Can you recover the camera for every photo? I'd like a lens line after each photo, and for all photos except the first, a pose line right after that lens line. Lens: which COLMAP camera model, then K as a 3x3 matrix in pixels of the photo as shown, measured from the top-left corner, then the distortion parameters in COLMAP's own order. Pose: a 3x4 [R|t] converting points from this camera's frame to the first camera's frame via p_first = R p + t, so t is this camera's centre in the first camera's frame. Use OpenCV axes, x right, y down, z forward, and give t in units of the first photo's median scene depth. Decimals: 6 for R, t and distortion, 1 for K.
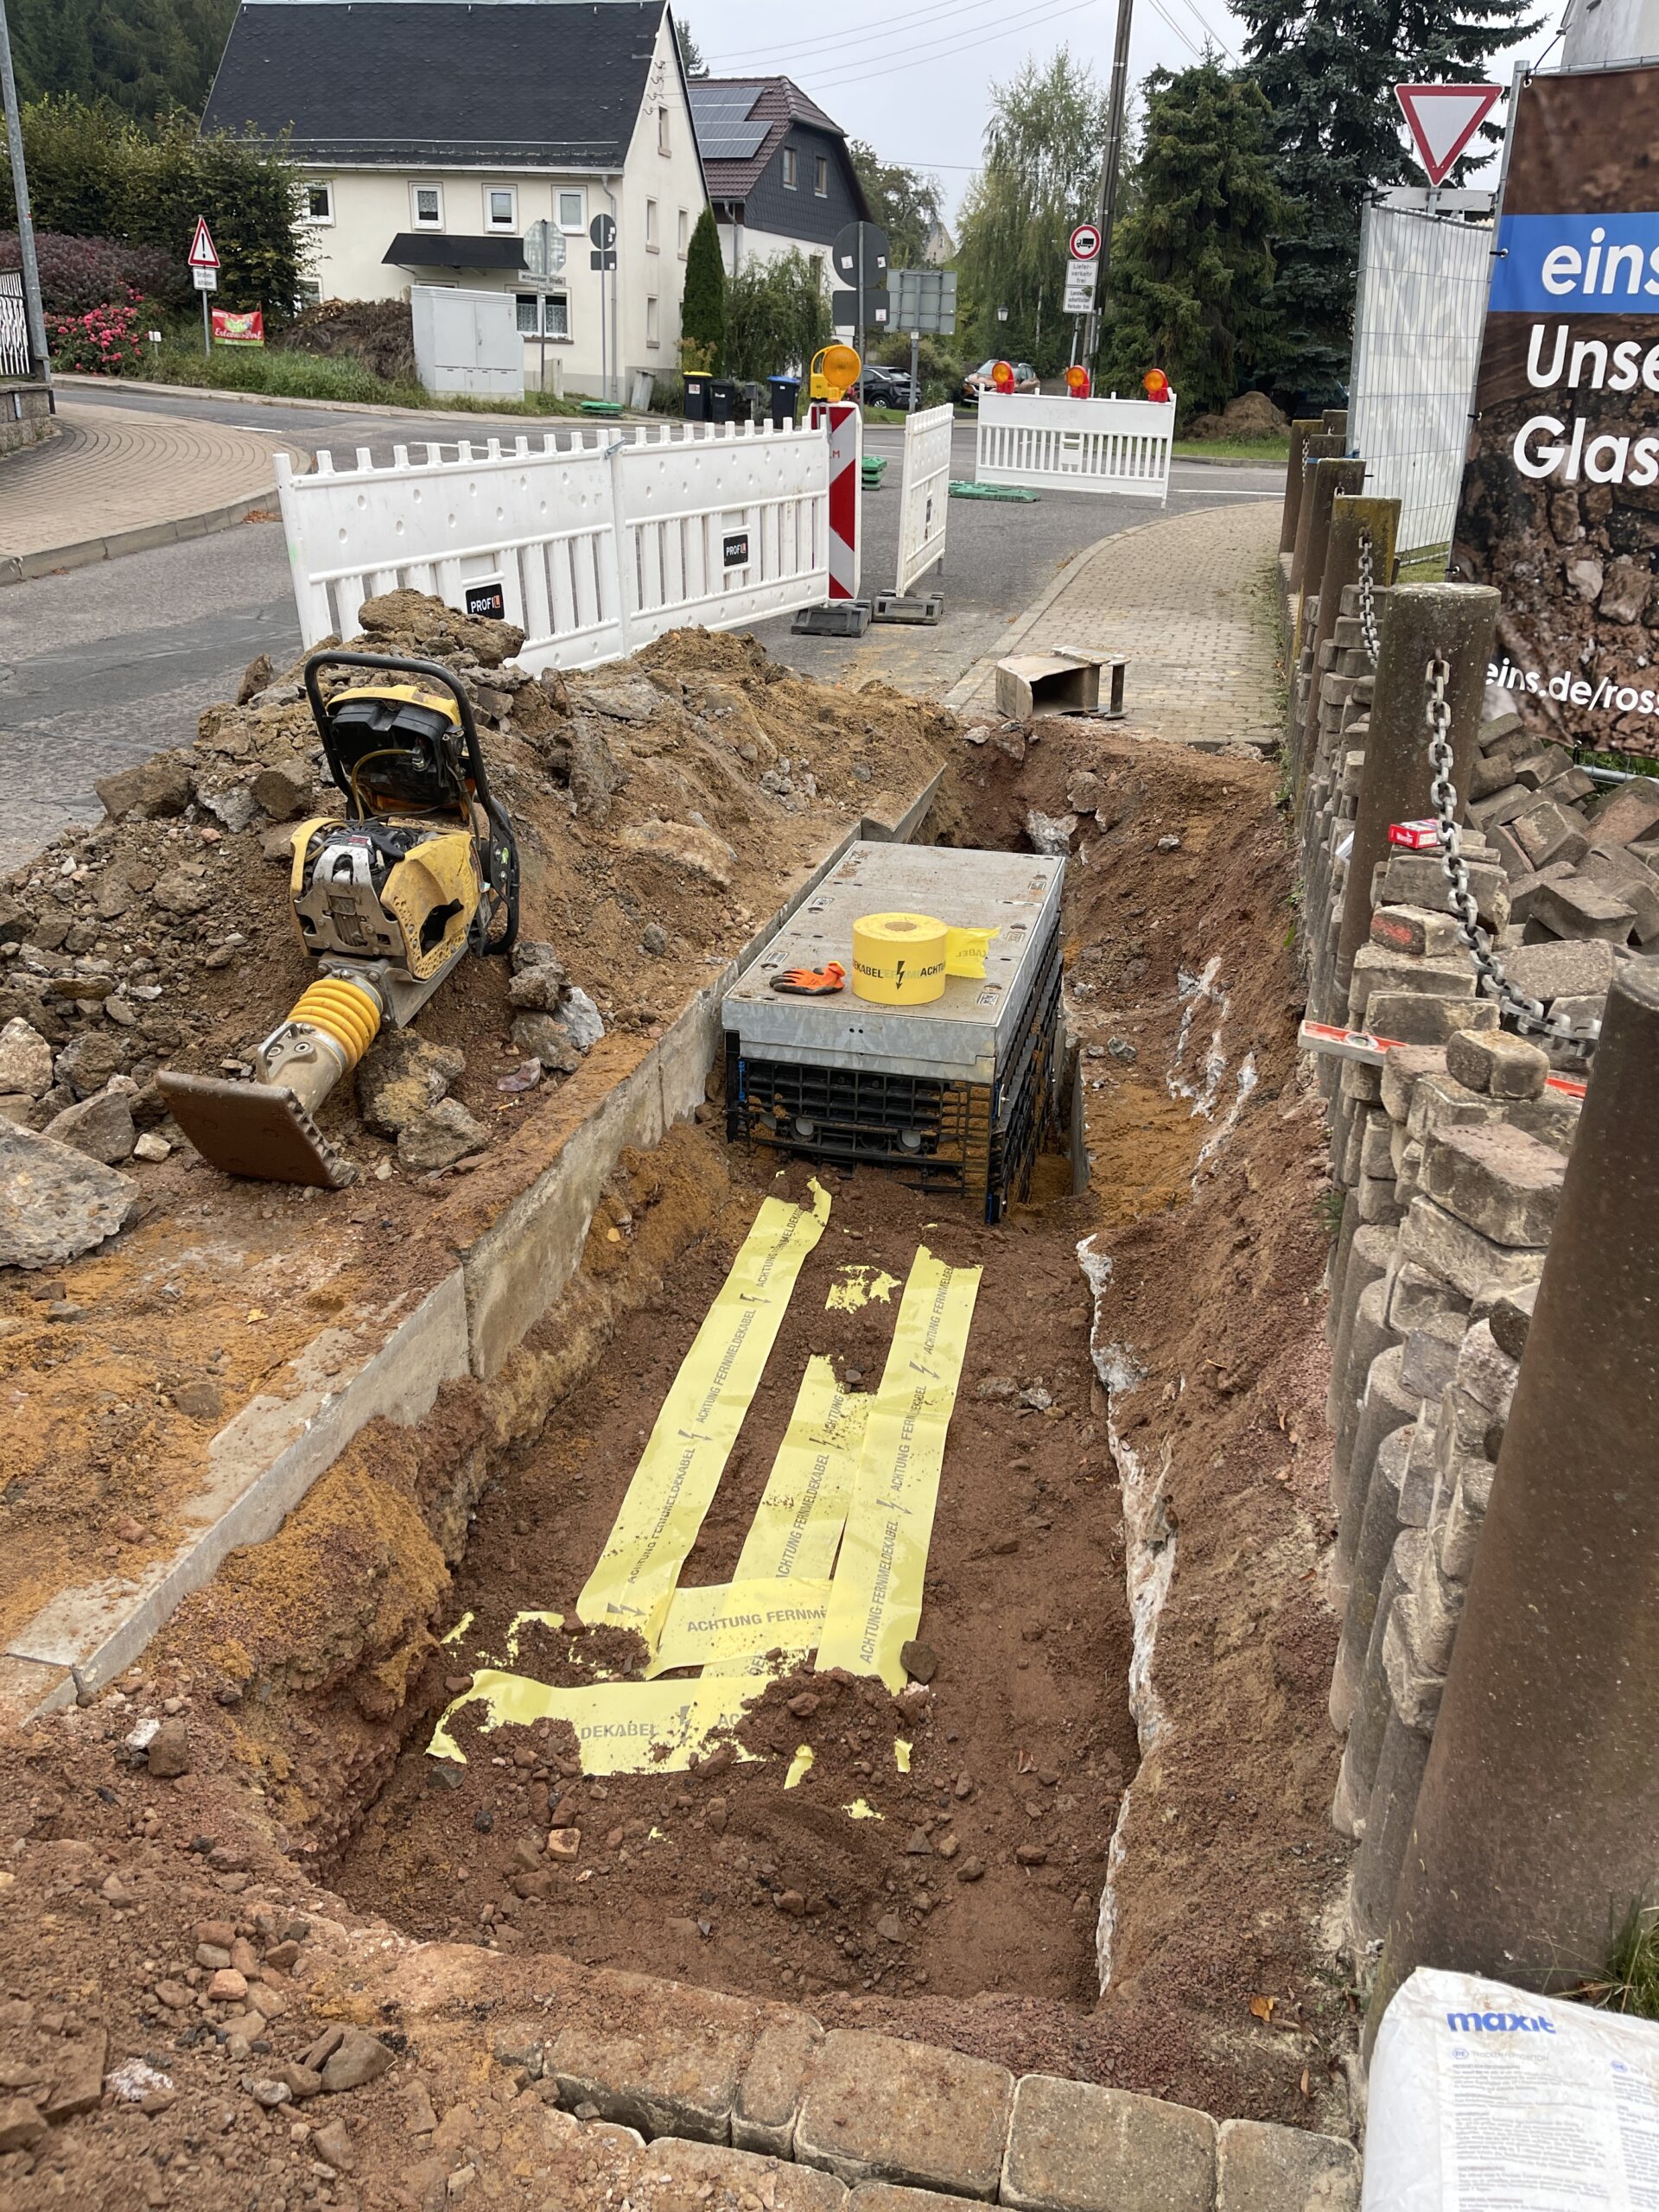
lens RADIAL K [[1776.1, 0, 829.5], [0, 1776.1, 1106.0], [0, 0, 1]] dist [0.101211, -0.112302]
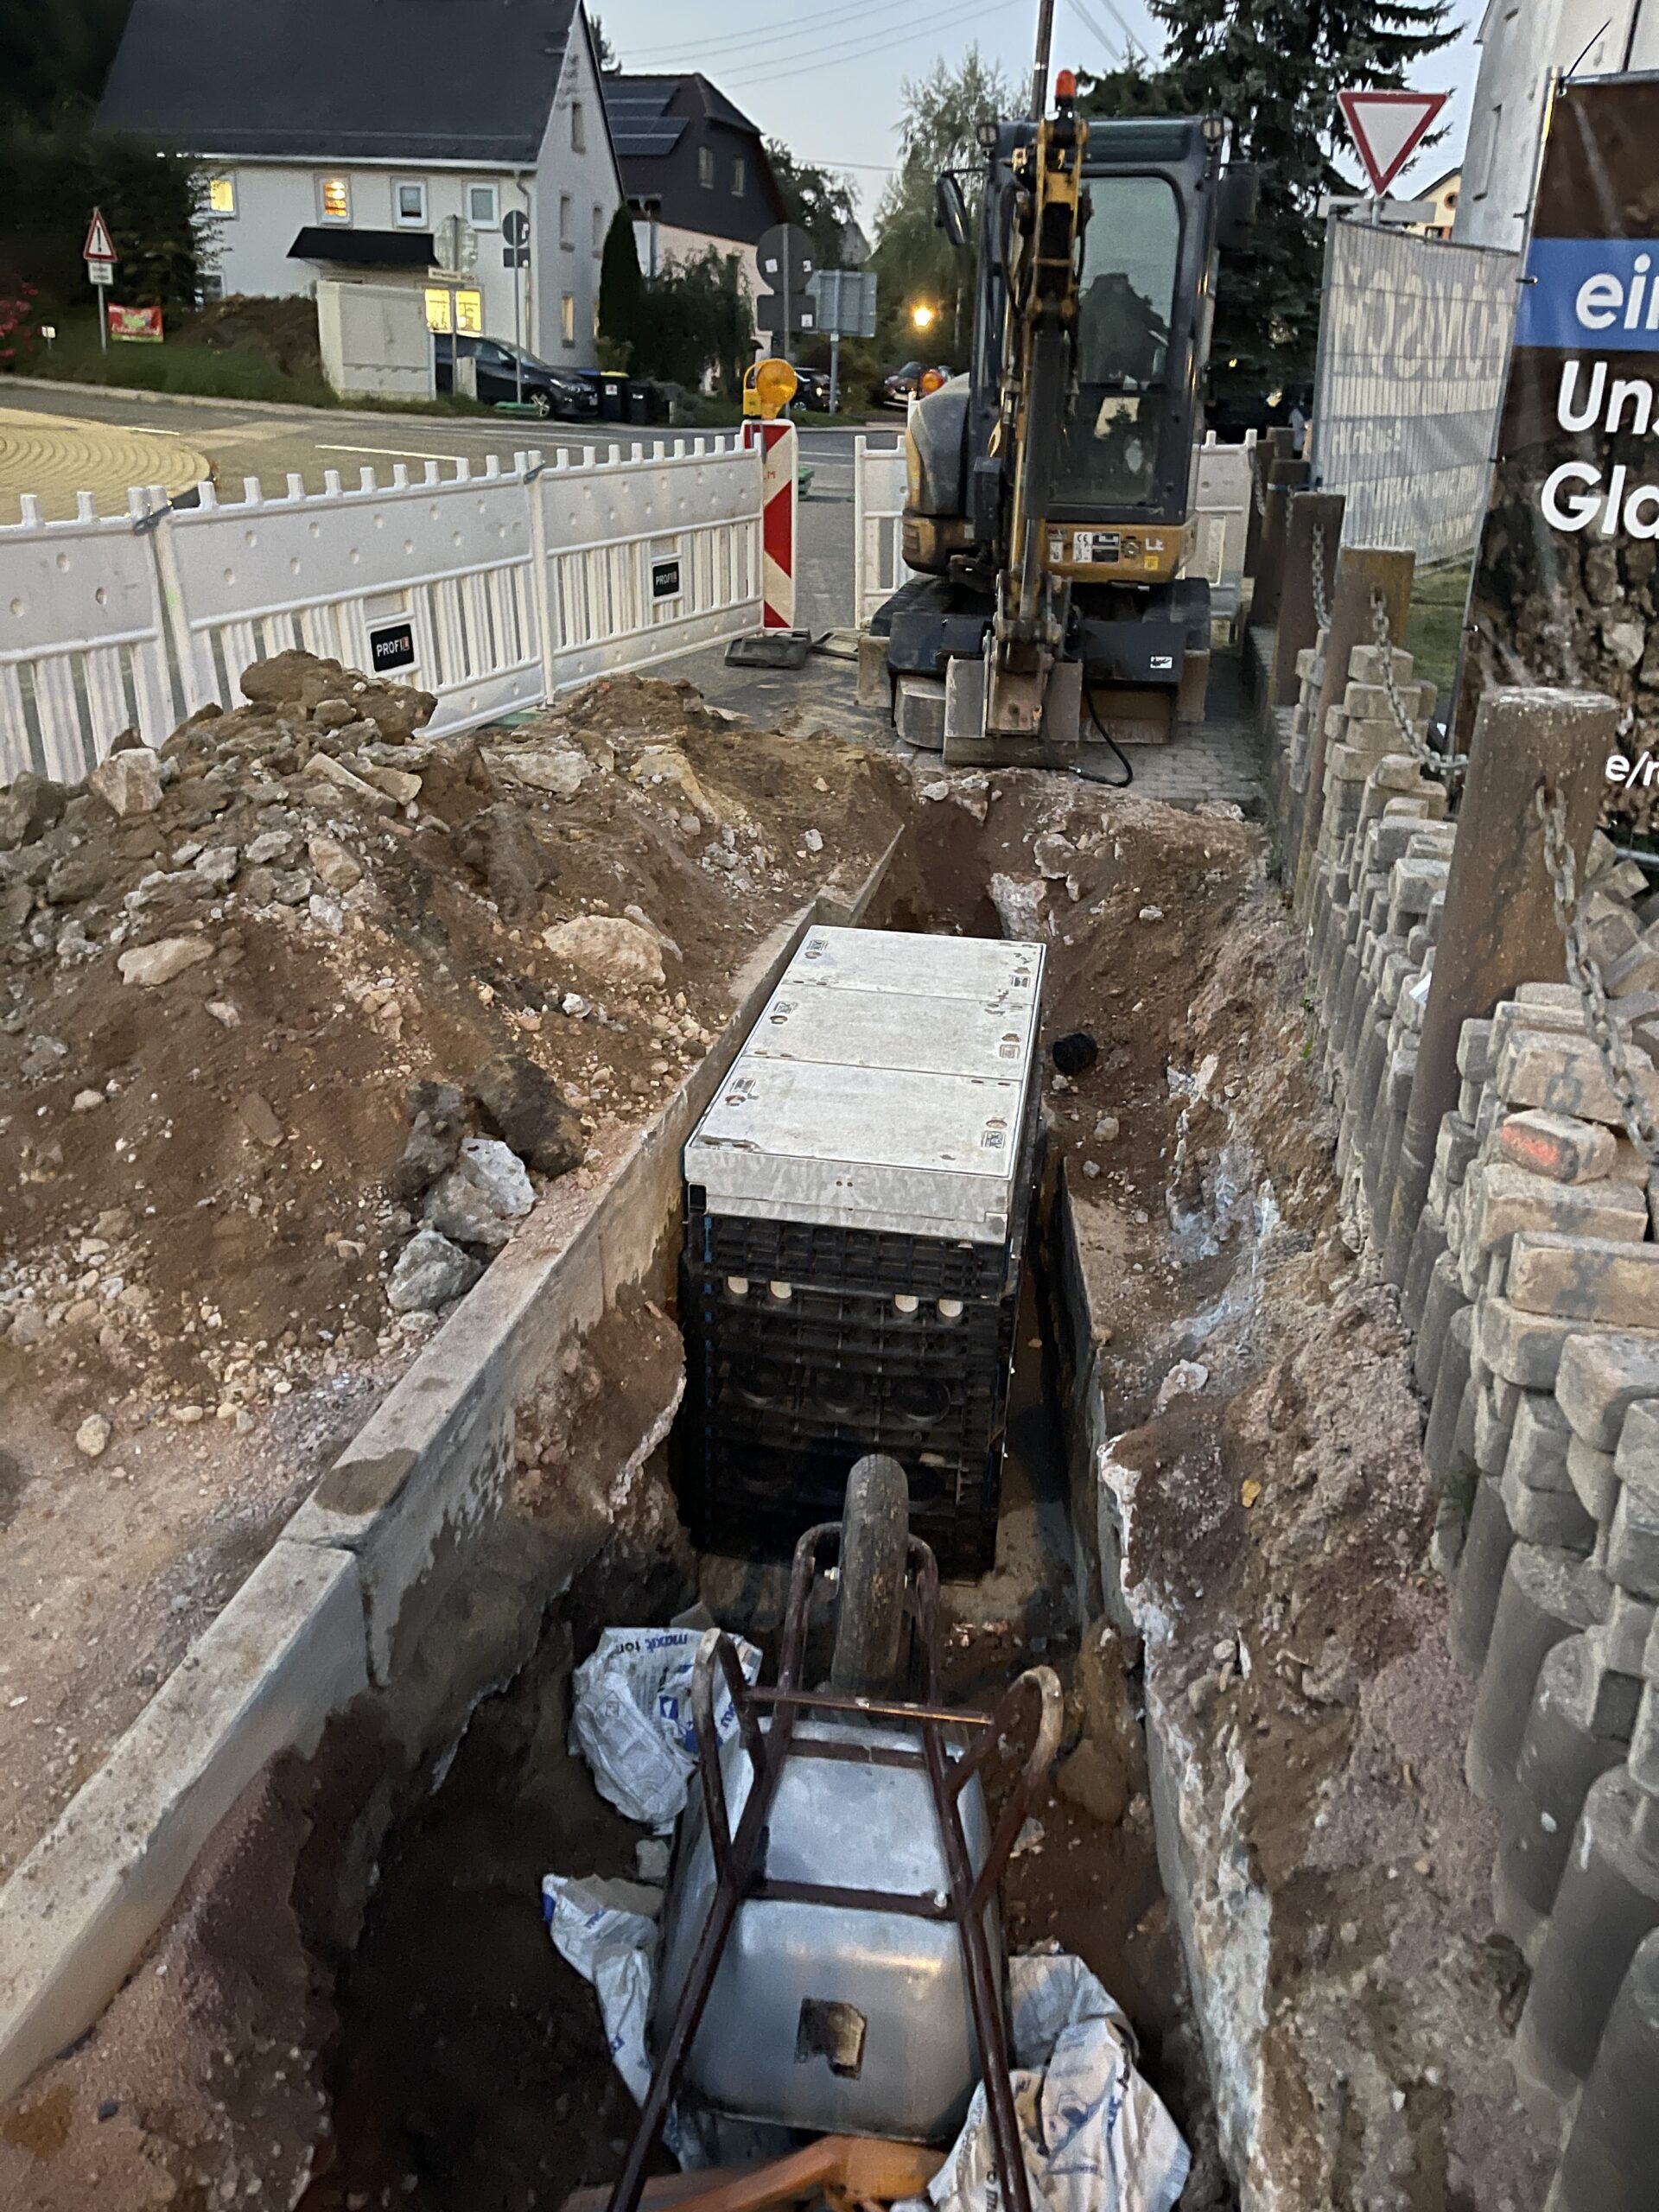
lens RADIAL K [[1768.6, 0, 826.7], [0, 1768.6, 1102.7], [0, 0, 1]] dist [0.096653, -0.107437]
pose [[0.999058, -0.008881, 0.042478, -0.015787], [0.008810, 0.999959, 0.001845, -0.059256], [-0.042493, -0.001469, 0.999096, 0.106302]]
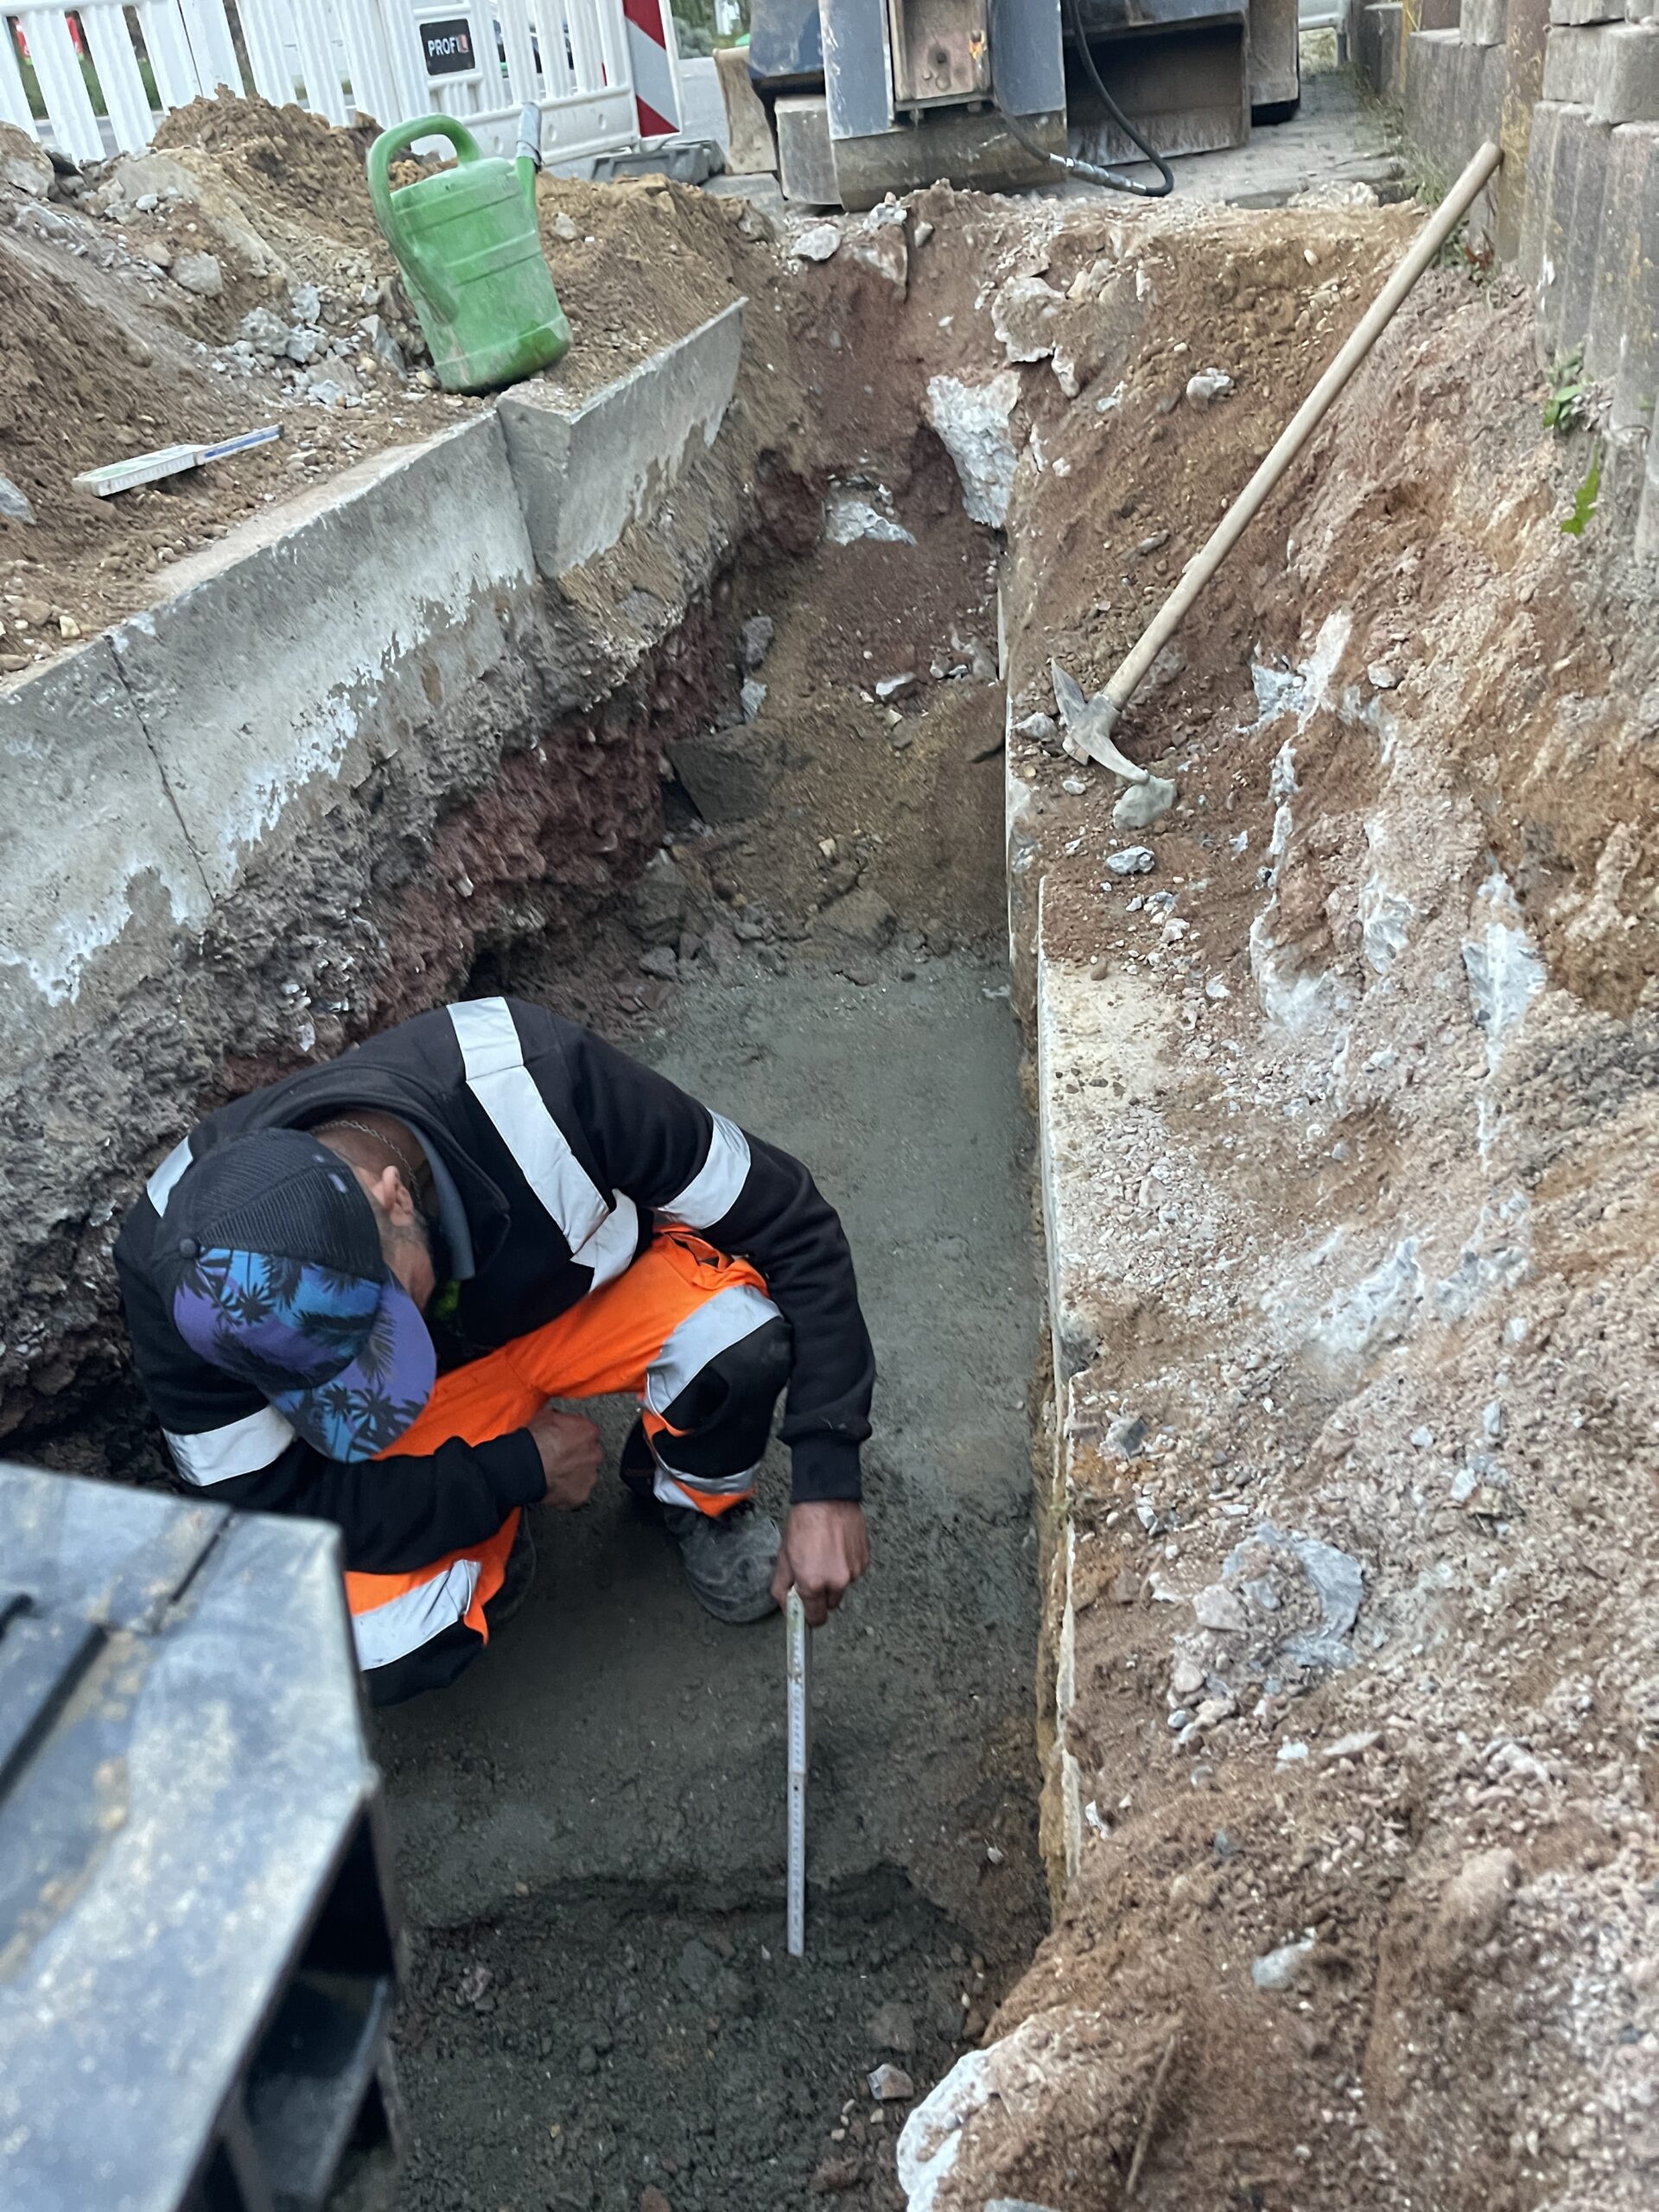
lens RADIAL K [[1768.6, 0, 826.7], [0, 1768.6, 1102.7], [0, 0, 1]] dist [0.096653, -0.107437]
pose [[0.990547, -0.124154, -0.058330, 0.102581], [0.131199, 0.981613, 0.138648, -0.042492], [0.040044, -0.144990, 0.988622, 0.536894]]
